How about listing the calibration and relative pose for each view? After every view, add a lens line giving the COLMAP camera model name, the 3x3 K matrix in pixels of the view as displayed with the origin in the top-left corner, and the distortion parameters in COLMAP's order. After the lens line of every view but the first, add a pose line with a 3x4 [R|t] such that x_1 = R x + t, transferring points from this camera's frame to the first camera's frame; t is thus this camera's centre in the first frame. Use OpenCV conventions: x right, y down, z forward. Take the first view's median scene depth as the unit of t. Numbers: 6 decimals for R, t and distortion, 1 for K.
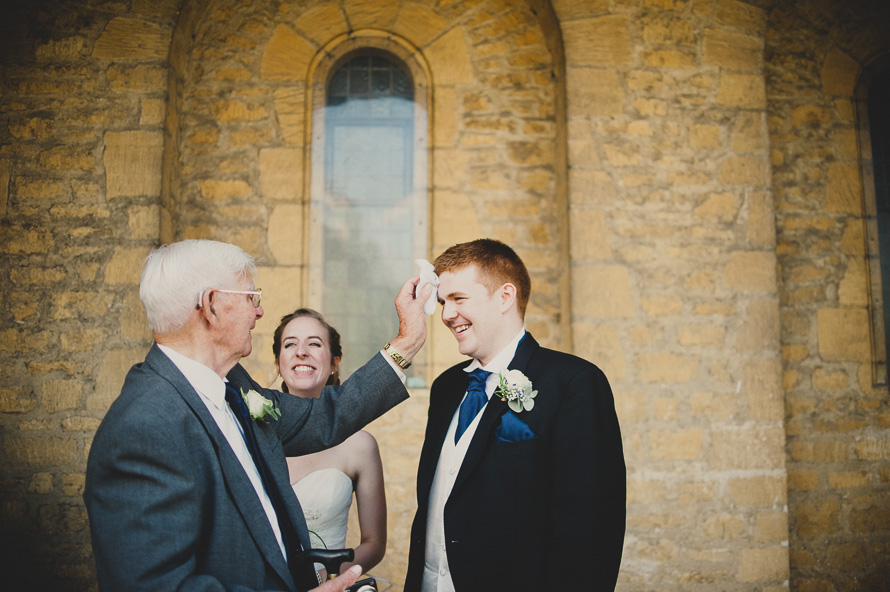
lens RADIAL K [[1033.7, 0, 456.8], [0, 1033.7, 282.5], [0, 0, 1]] dist [-0.136761, 0.000000]
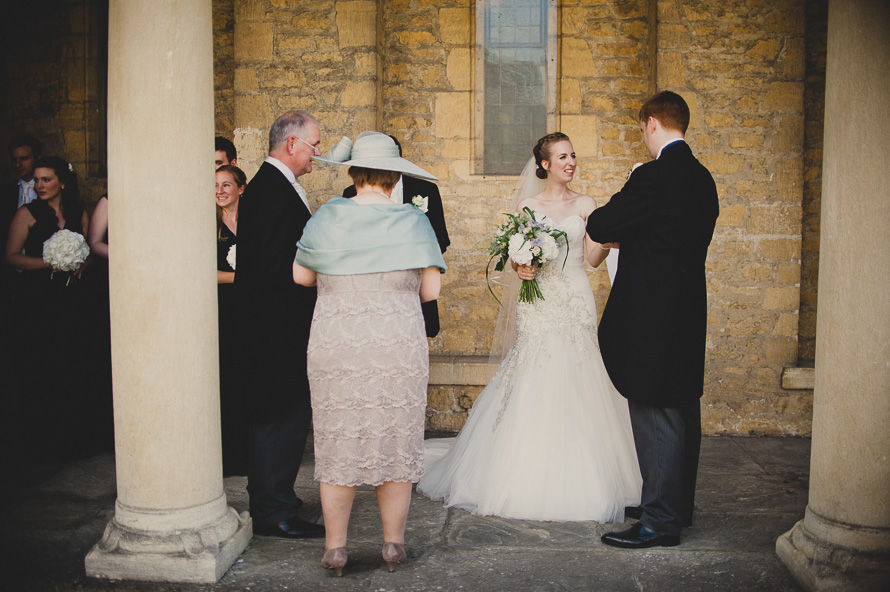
lens RADIAL K [[963.1, 0, 423.6], [0, 963.1, 291.5], [0, 0, 1]] dist [-0.128638, 0.000000]
pose [[0.989008, 0.020167, -0.146479, -0.011959], [0.013011, 0.974943, 0.222074, -0.042845], [0.147288, -0.221539, 0.963964, -0.390407]]
